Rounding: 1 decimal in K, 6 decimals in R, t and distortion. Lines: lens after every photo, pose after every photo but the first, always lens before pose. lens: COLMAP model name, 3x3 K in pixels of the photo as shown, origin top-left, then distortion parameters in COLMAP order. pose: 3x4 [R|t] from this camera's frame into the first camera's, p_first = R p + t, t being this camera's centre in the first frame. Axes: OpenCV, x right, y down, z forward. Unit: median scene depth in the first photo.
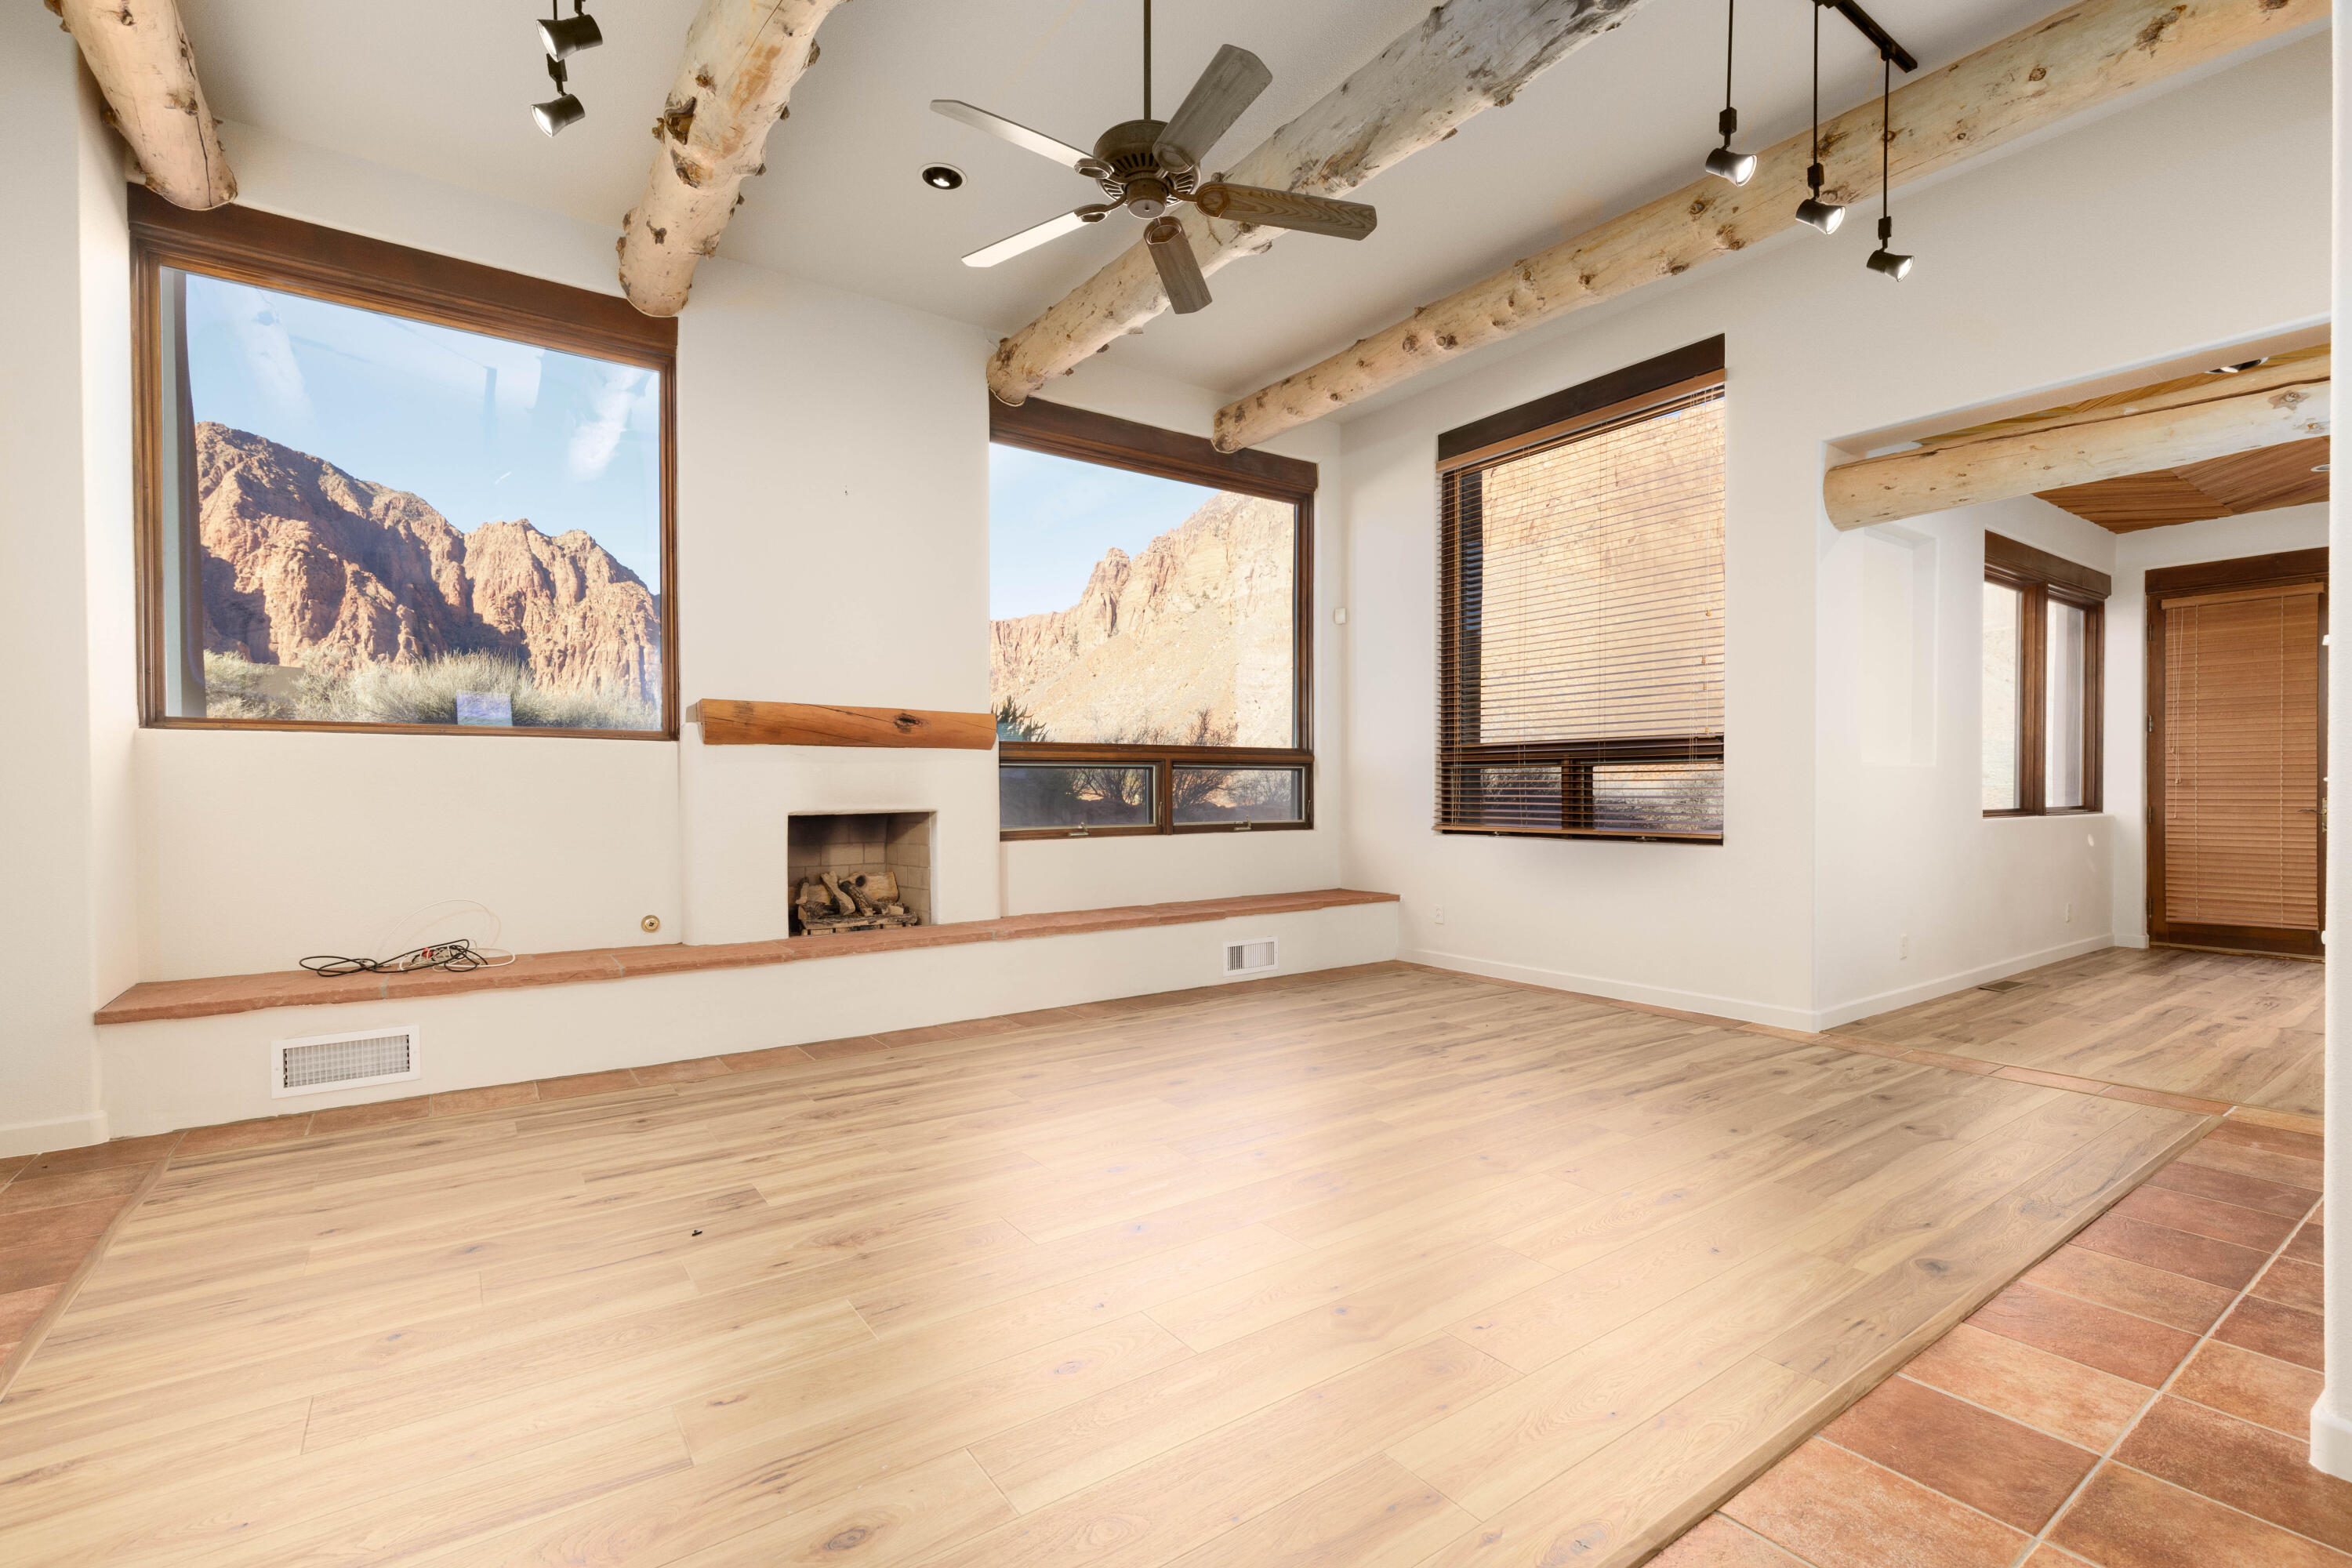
lens RADIAL K [[1049.6, 0, 1191.3], [0, 1049.6, 797.8], [0, 0, 1]] dist [0.001941, -0.000679]
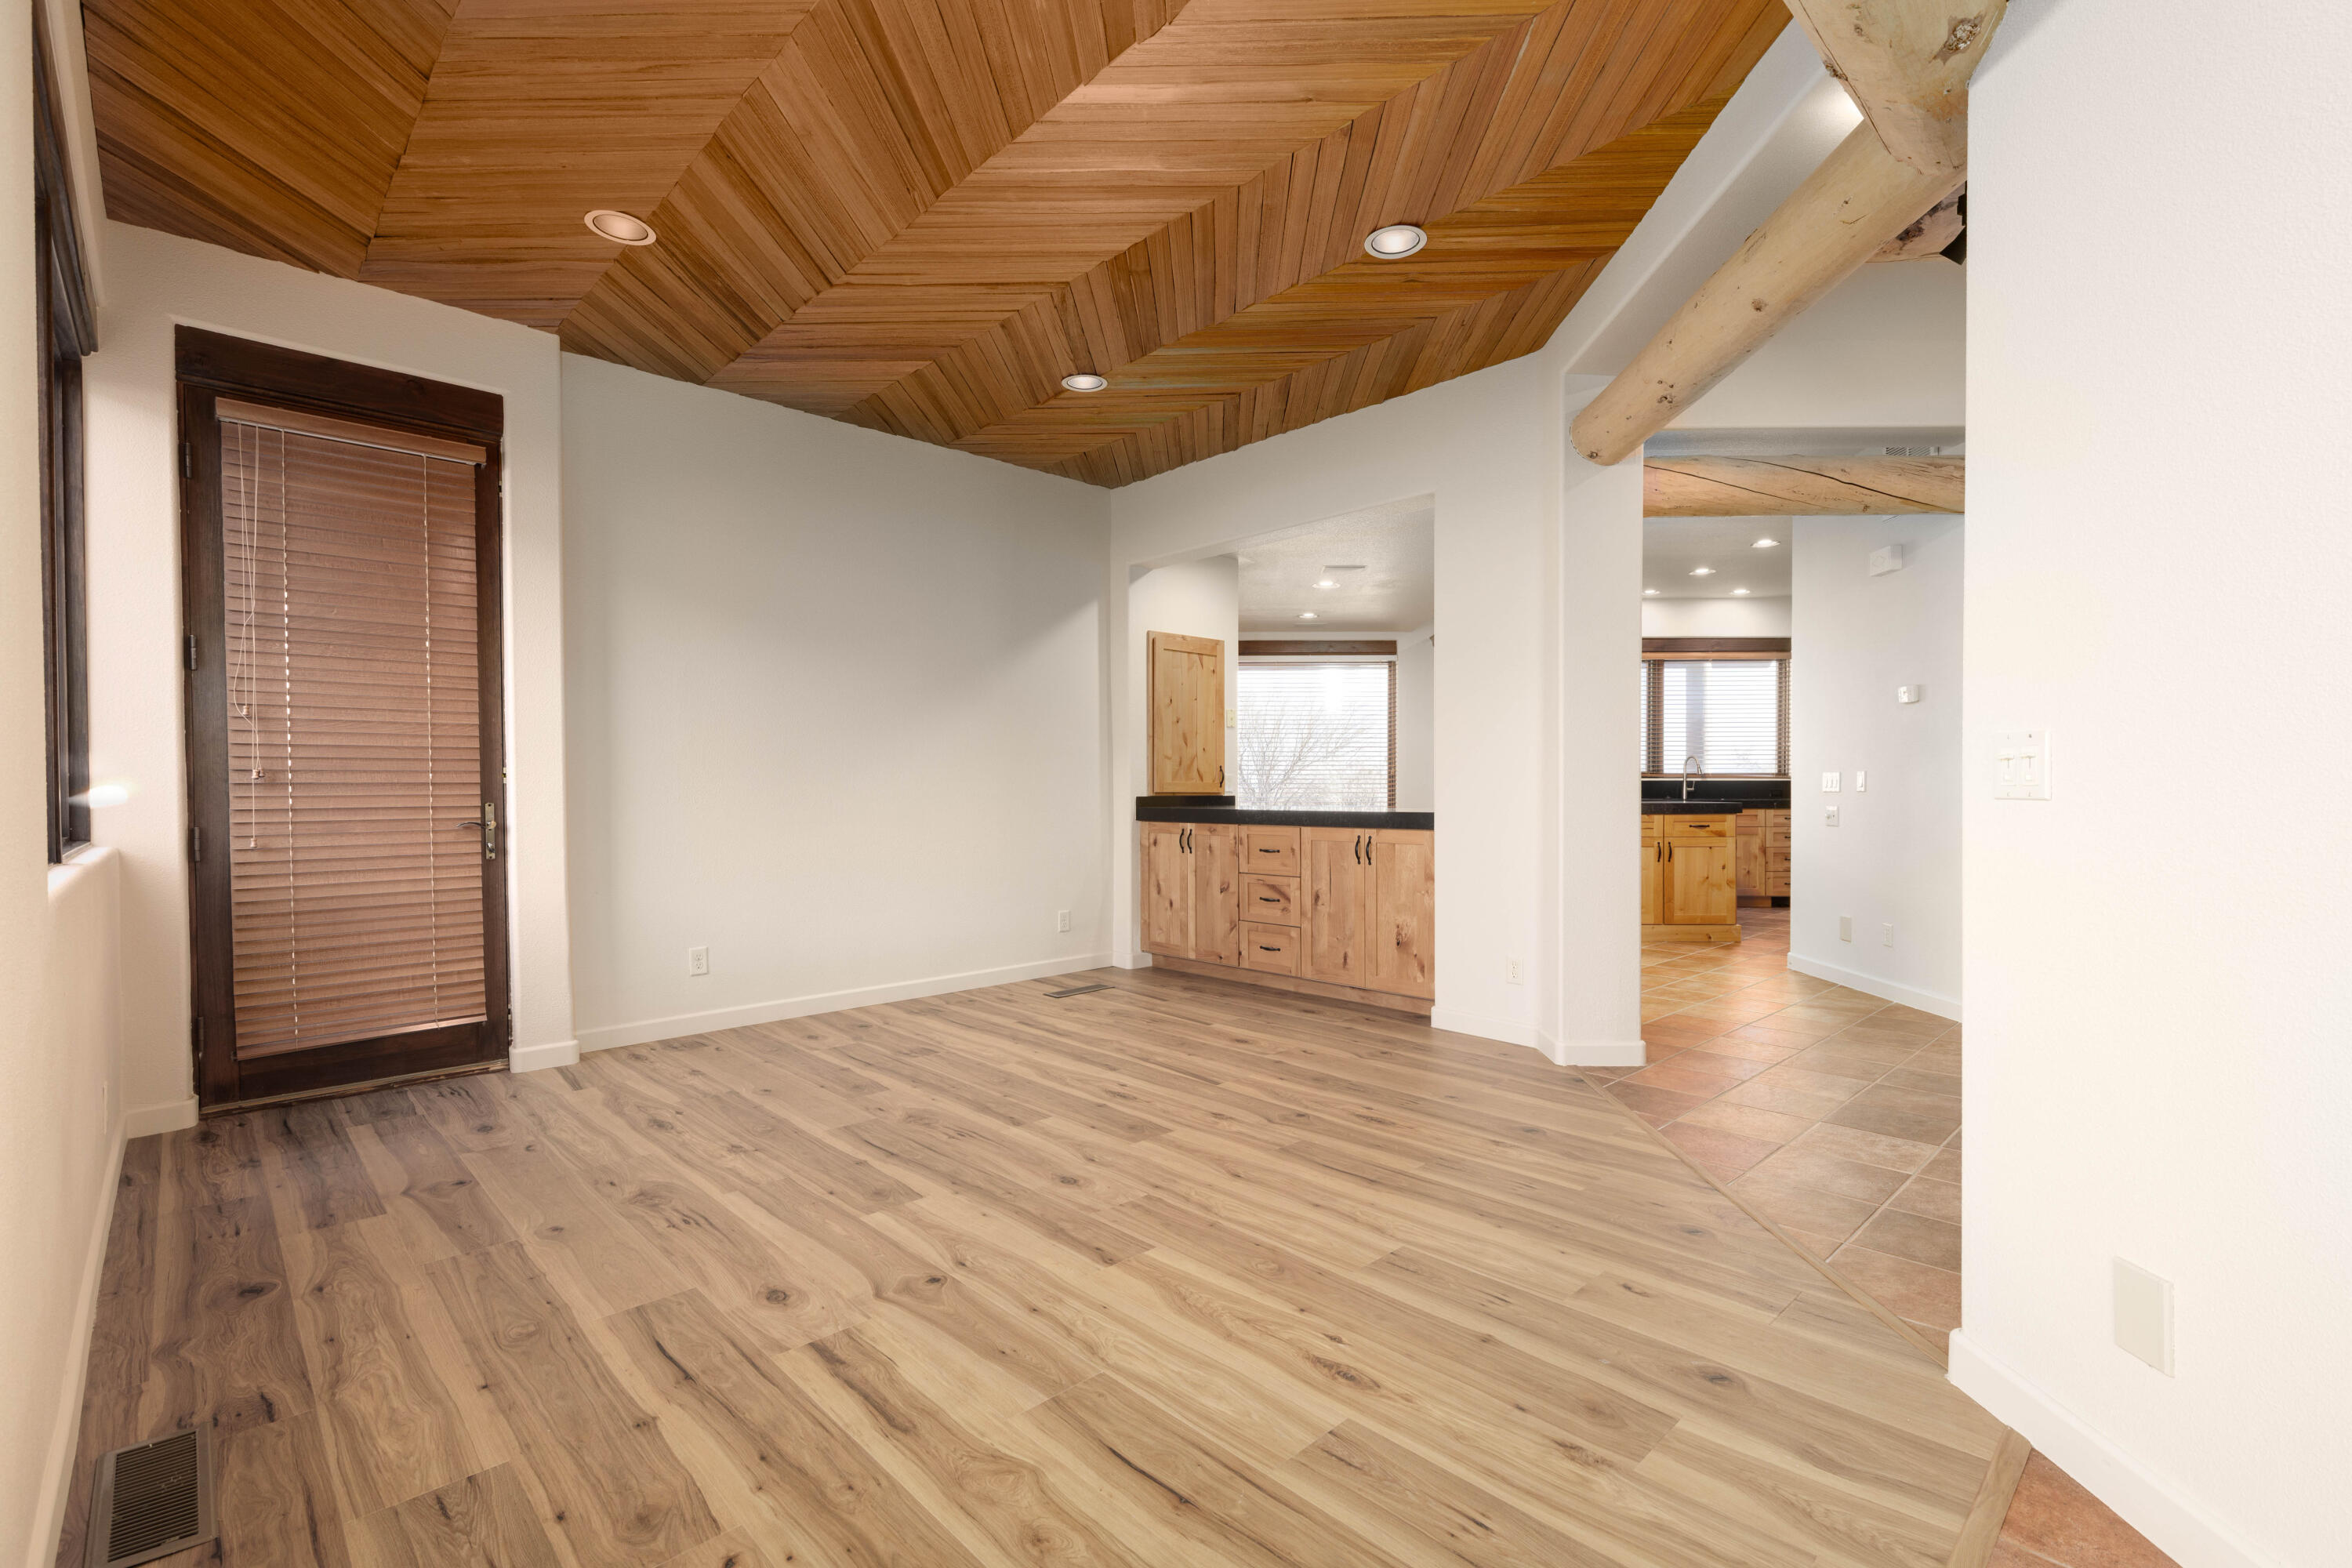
lens RADIAL K [[1049.6, 0, 1181.2], [0, 1049.6, 798.9], [0, 0, 1]] dist [0.001941, -0.000679]
pose [[-0.137748, -0.014375, 0.990363, 0.384675], [0.010782, 0.999814, 0.016012, -0.007232], [-0.990409, 0.012884, -0.137567, 0.632674]]
